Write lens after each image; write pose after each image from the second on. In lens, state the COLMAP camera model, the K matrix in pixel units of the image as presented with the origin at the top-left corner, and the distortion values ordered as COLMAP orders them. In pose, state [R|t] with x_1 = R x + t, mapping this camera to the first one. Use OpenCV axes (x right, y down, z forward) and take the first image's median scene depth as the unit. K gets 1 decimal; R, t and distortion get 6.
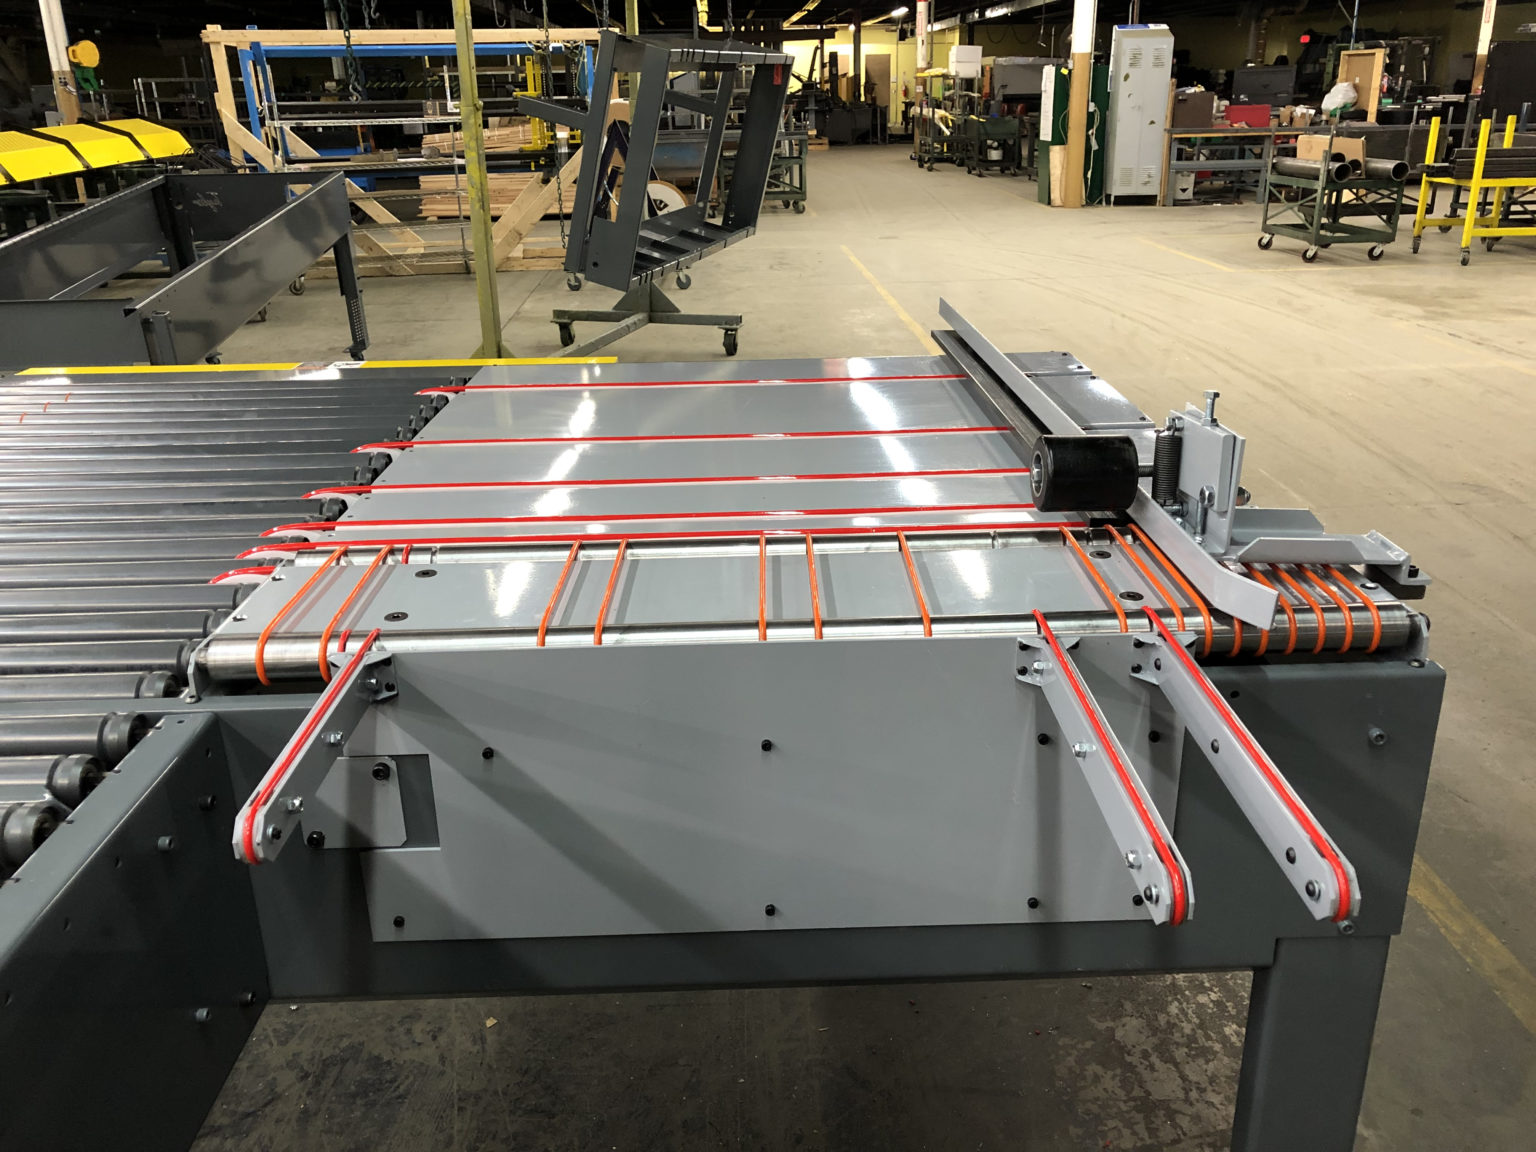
lens RADIAL K [[1270.1, 0, 781.6], [0, 1270.1, 569.6], [0, 0, 1]] dist [0.035722, -0.041291]
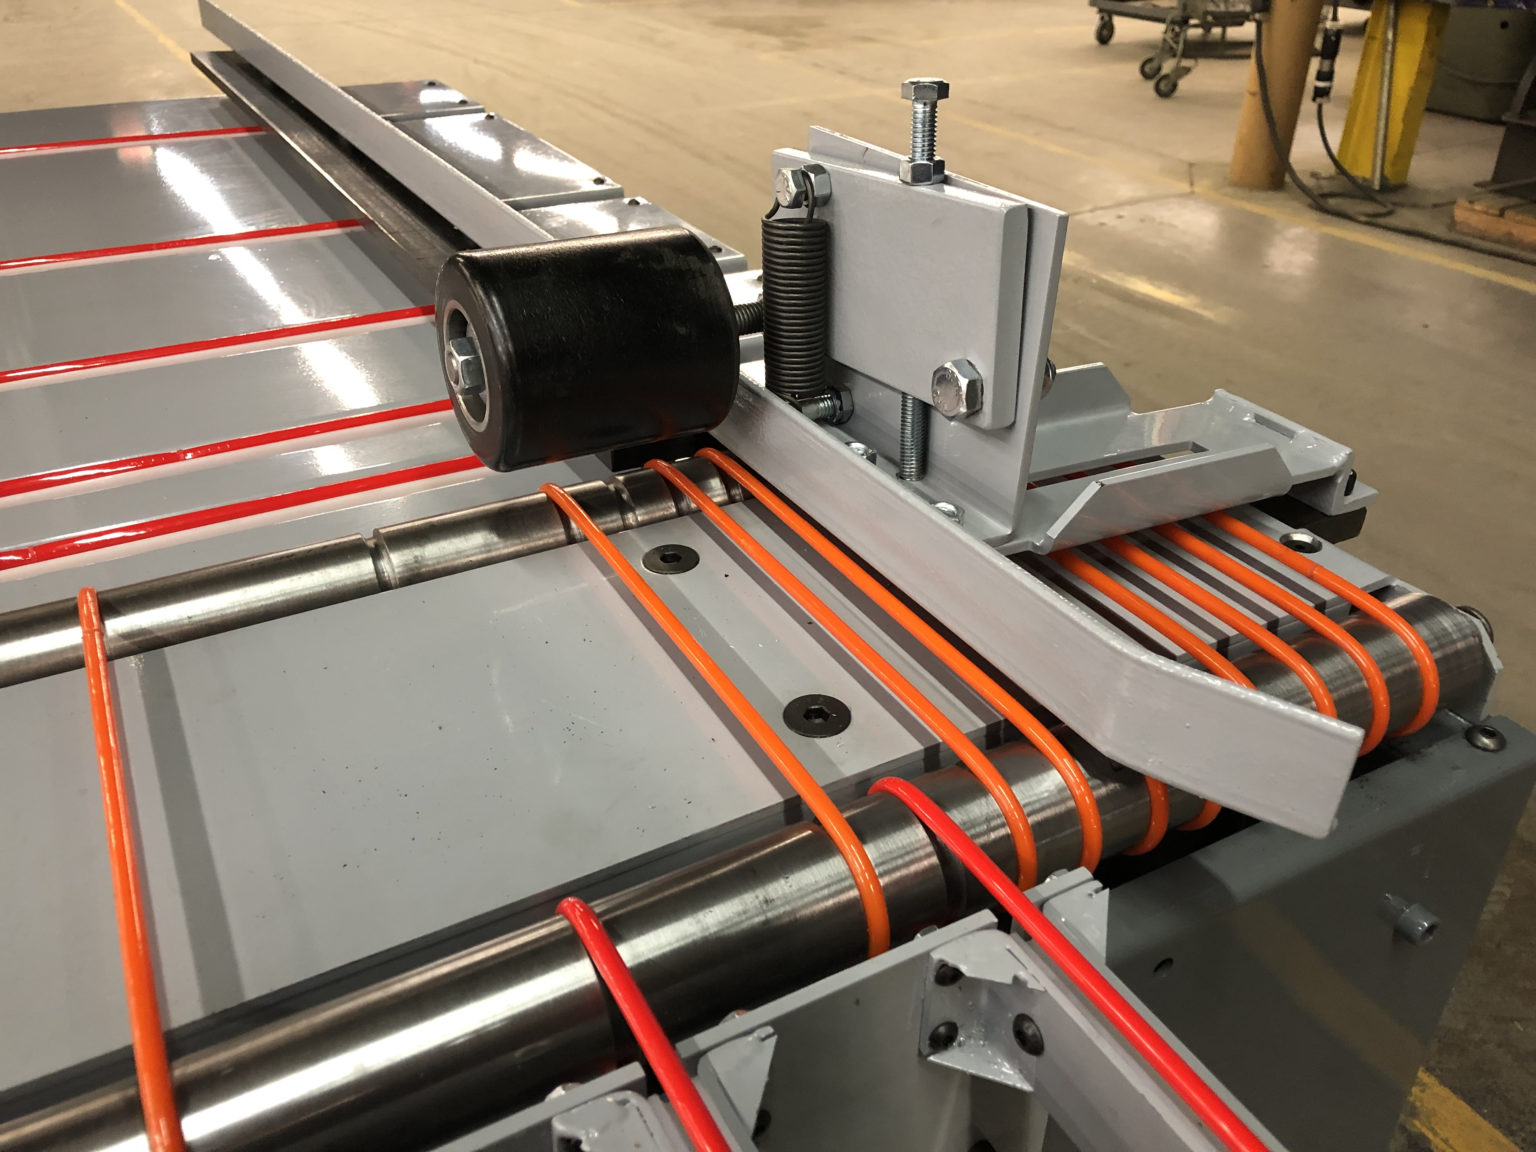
lens RADIAL K [[1270.1, 0, 781.6], [0, 1270.1, 569.6], [0, 0, 1]] dist [0.035722, -0.041291]
pose [[0.884605, -0.214220, 0.414227, 0.084320], [0.139424, 0.969111, 0.203434, -0.056129], [-0.445011, -0.122205, 0.887148, 0.447652]]
